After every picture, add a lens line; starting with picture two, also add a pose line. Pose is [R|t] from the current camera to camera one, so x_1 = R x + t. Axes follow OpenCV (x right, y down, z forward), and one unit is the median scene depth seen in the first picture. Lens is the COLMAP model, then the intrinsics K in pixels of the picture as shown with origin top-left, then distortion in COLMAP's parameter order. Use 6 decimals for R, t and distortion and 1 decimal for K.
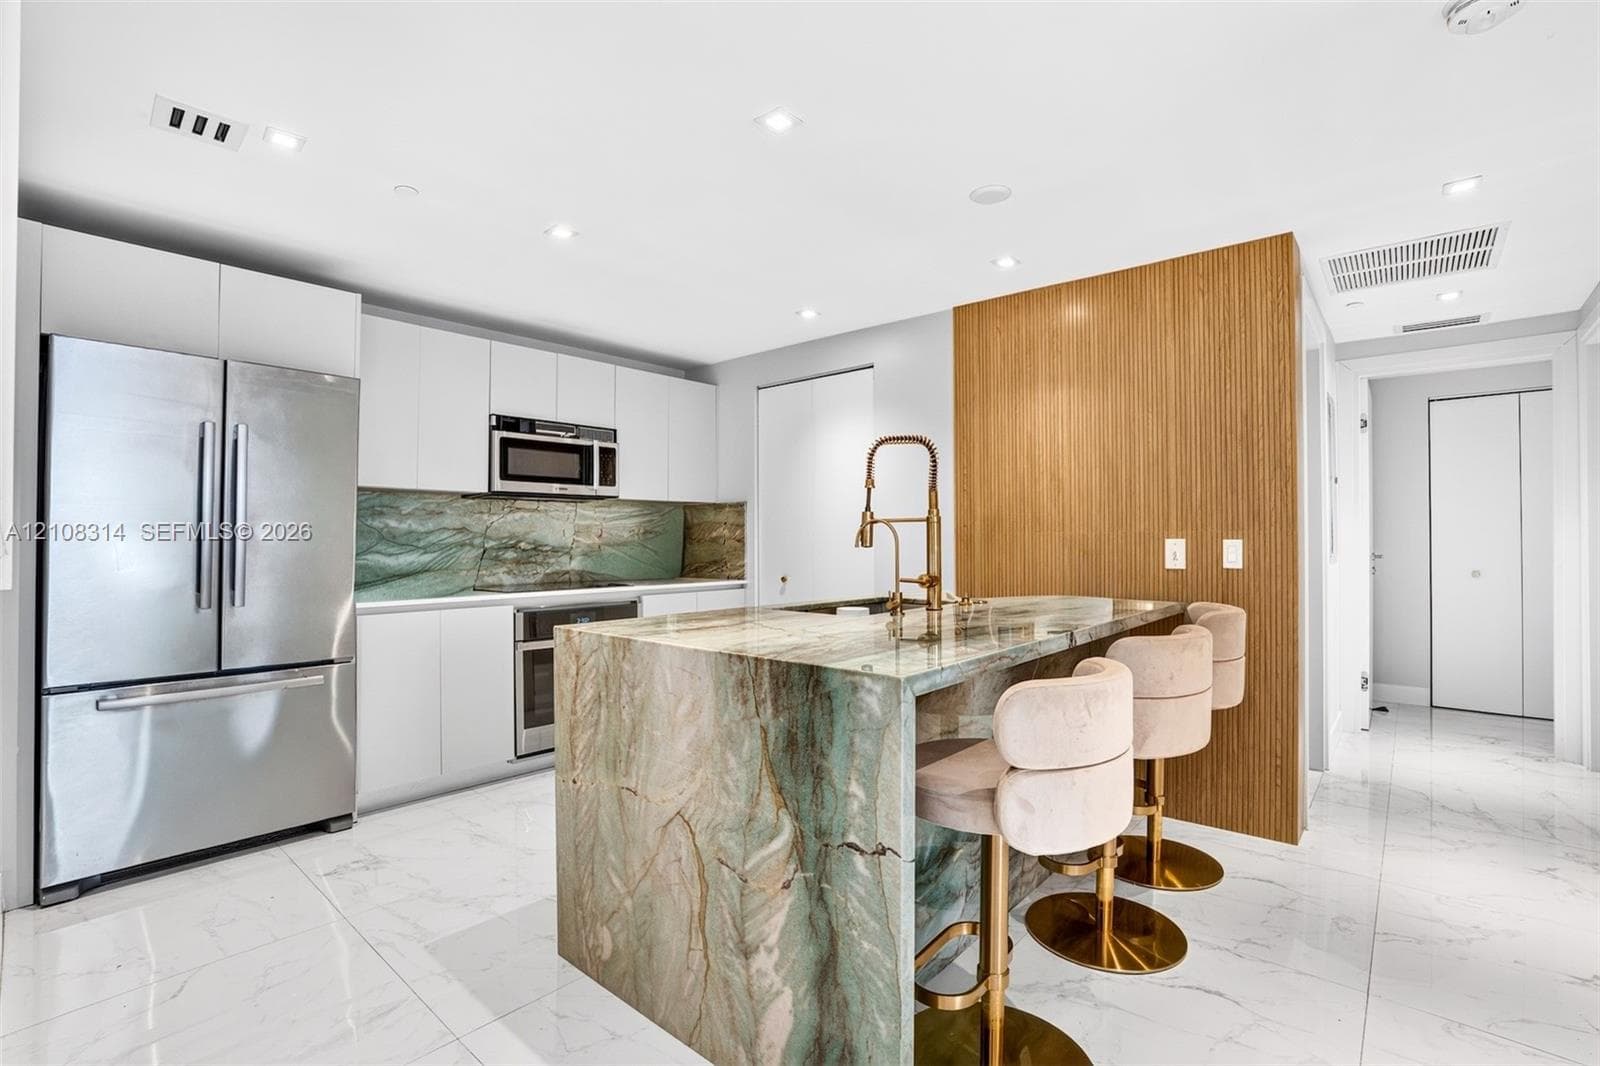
lens RADIAL K [[728.0, 0, 800.0], [0, 728.0, 533.0], [0, 0, 1]] dist [-0.062887, 0.000034]
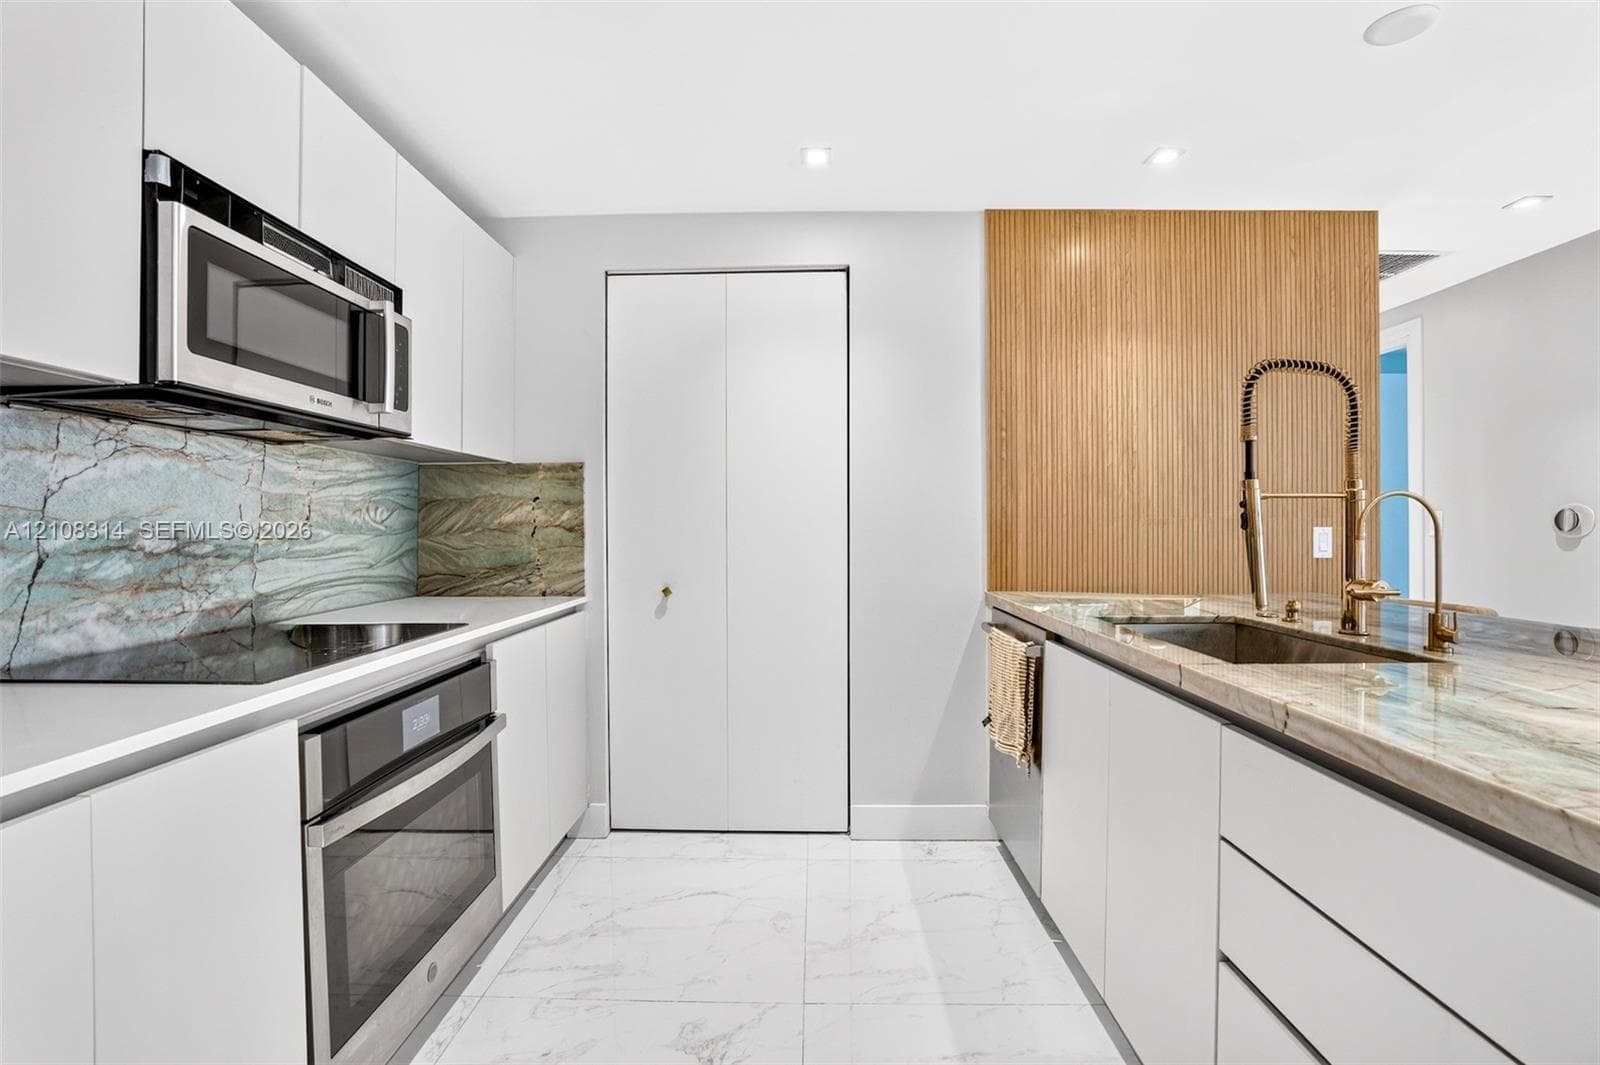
lens RADIAL K [[733.7, 0, 800.0], [0, 733.7, 532.5], [0, 0, 1]] dist [-0.030490, 0.000266]
pose [[0.769713, -0.004606, 0.638373, -0.374454], [-0.005007, 0.999900, 0.013251, 0.005238], [-0.638370, -0.013396, 0.769613, 0.505691]]
